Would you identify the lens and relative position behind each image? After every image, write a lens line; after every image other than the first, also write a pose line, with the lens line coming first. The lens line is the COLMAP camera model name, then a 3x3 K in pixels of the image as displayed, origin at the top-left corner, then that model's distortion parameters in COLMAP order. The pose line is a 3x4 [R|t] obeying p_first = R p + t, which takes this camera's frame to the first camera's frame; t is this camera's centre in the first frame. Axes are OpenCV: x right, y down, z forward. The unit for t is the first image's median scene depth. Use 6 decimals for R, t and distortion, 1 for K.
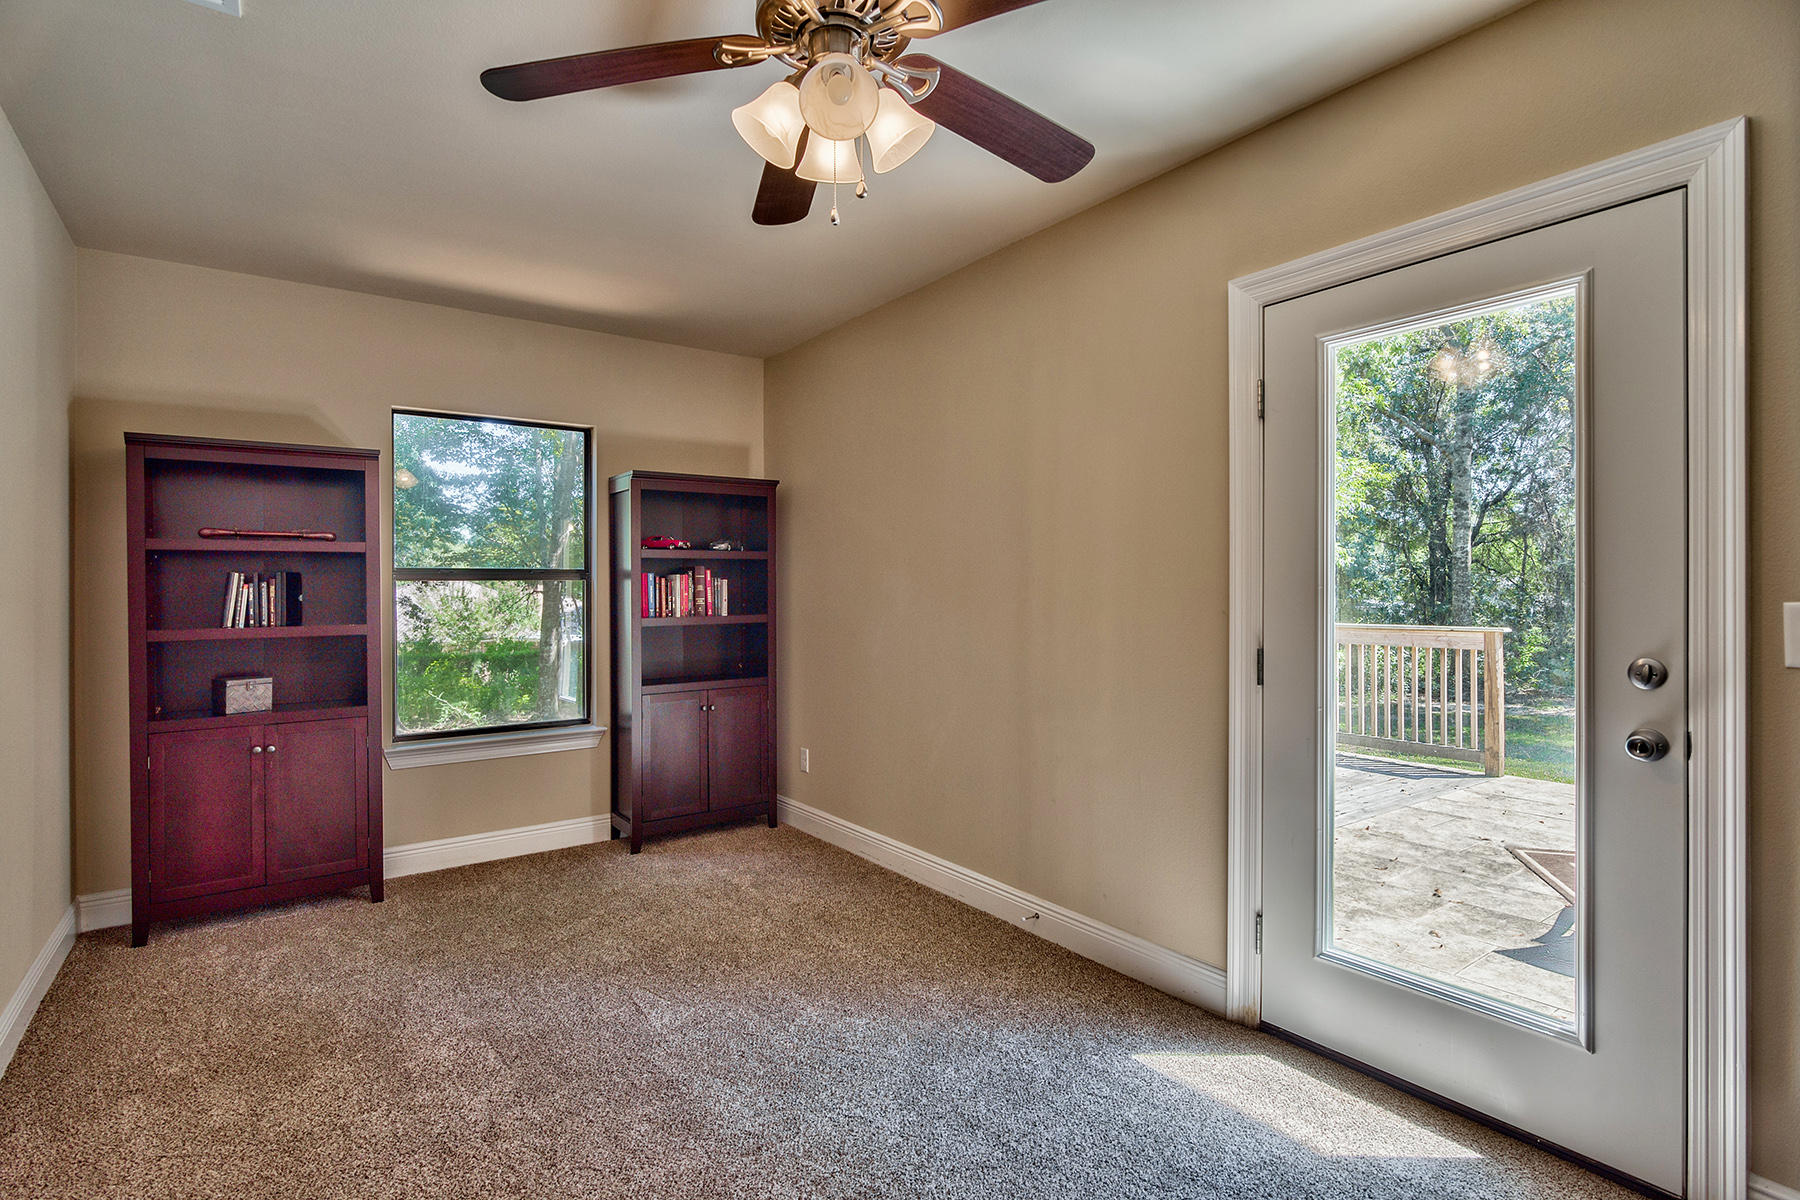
lens RADIAL K [[870.9, 0, 900.0], [0, 870.9, 600.0], [0, 0, 1]] dist [-0.002970, -0.000126]
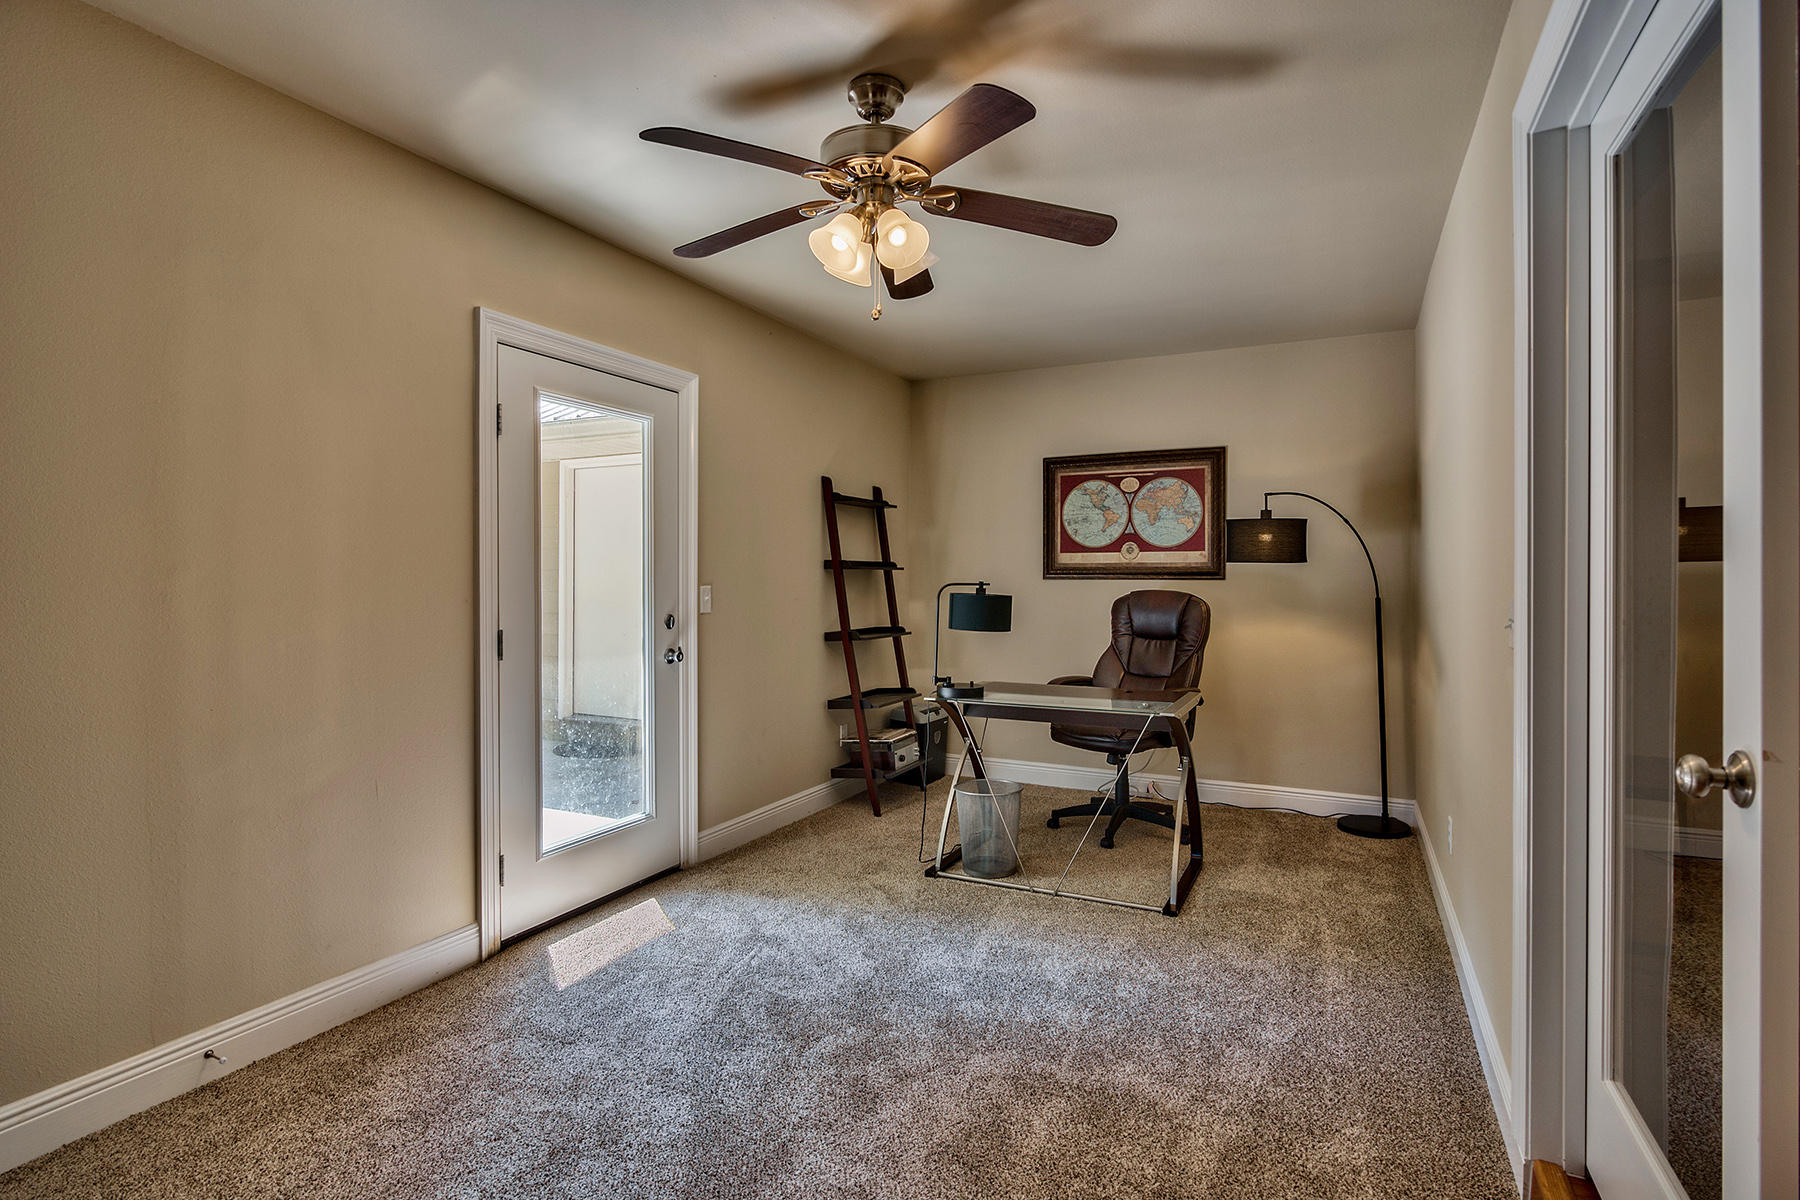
lens RADIAL K [[870.9, 0, 900.0], [0, 870.9, 600.0], [0, 0, 1]] dist [-0.002970, -0.000126]
pose [[-0.454516, -0.014945, 0.890613, -0.712938], [0.012619, 0.999651, 0.023215, -0.003458], [-0.890649, 0.021790, -0.454168, 0.840978]]
